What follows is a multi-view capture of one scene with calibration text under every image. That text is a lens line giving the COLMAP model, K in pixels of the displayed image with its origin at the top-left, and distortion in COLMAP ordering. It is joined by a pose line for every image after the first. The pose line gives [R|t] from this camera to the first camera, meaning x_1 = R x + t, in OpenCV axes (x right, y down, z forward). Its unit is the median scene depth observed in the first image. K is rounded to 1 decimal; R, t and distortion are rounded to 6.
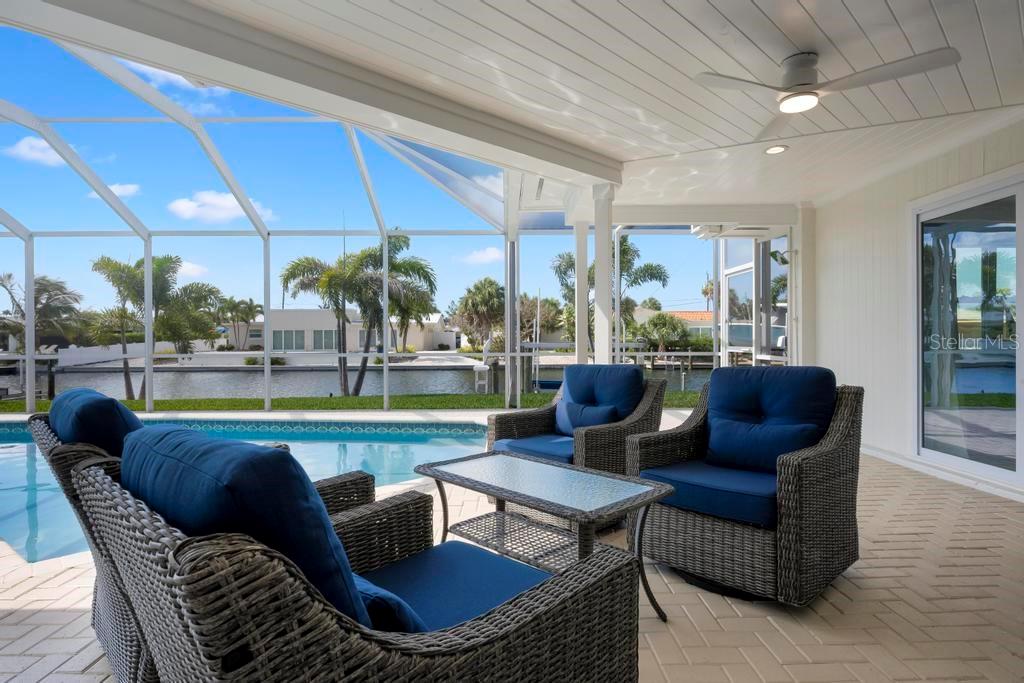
lens RADIAL K [[520.5, 0, 512.0], [0, 520.5, 341.5], [0, 0, 1]] dist [-0.001172, -0.000313]
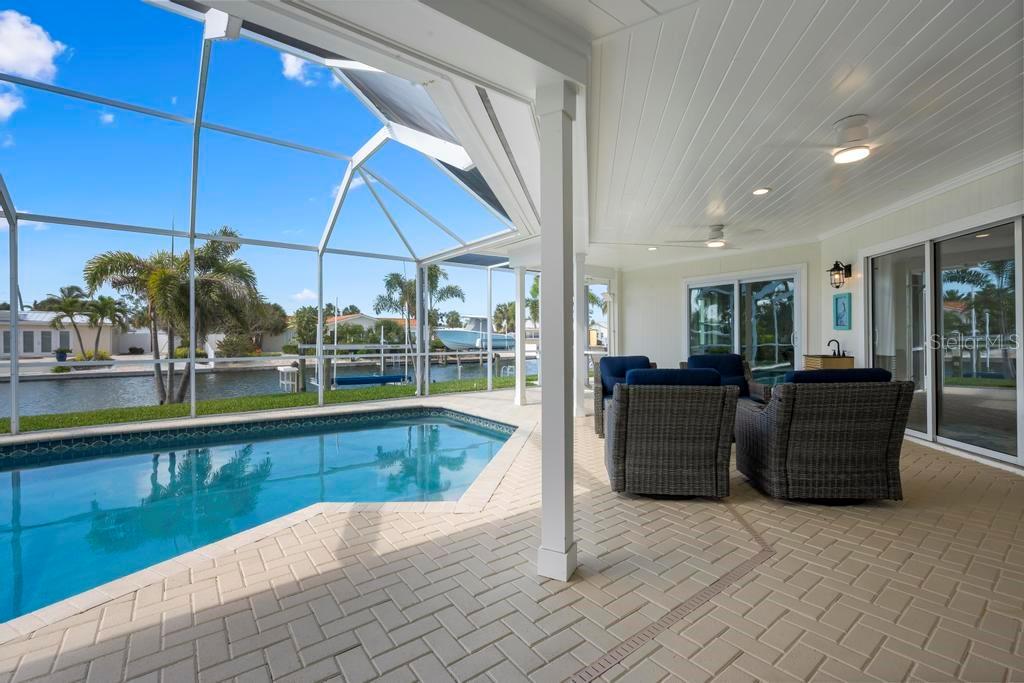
lens RADIAL K [[442.3, 0, 512.0], [0, 442.3, 341.5], [0, 0, 1]] dist [0.000696, 0.000150]
pose [[0.799073, -0.002342, 0.601230, -0.300133], [0.004928, 0.999984, -0.002654, -0.001098], [-0.601214, 0.005084, 0.799072, -0.012599]]
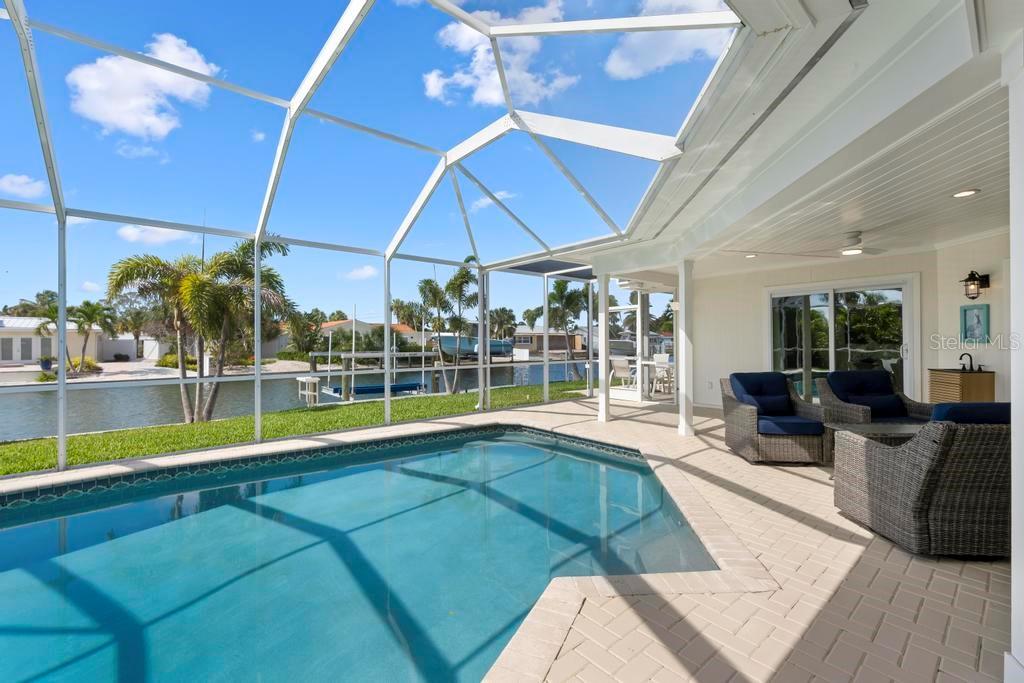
lens RADIAL K [[428.9, 0, 512.0], [0, 428.9, 341.5], [0, 0, 1]] dist [-0.000898, -0.000289]
pose [[0.767942, 0.001550, 0.640517, -0.369196], [0.007864, 0.999899, -0.011849, -0.012412], [-0.640471, 0.014136, 0.767852, 0.111924]]
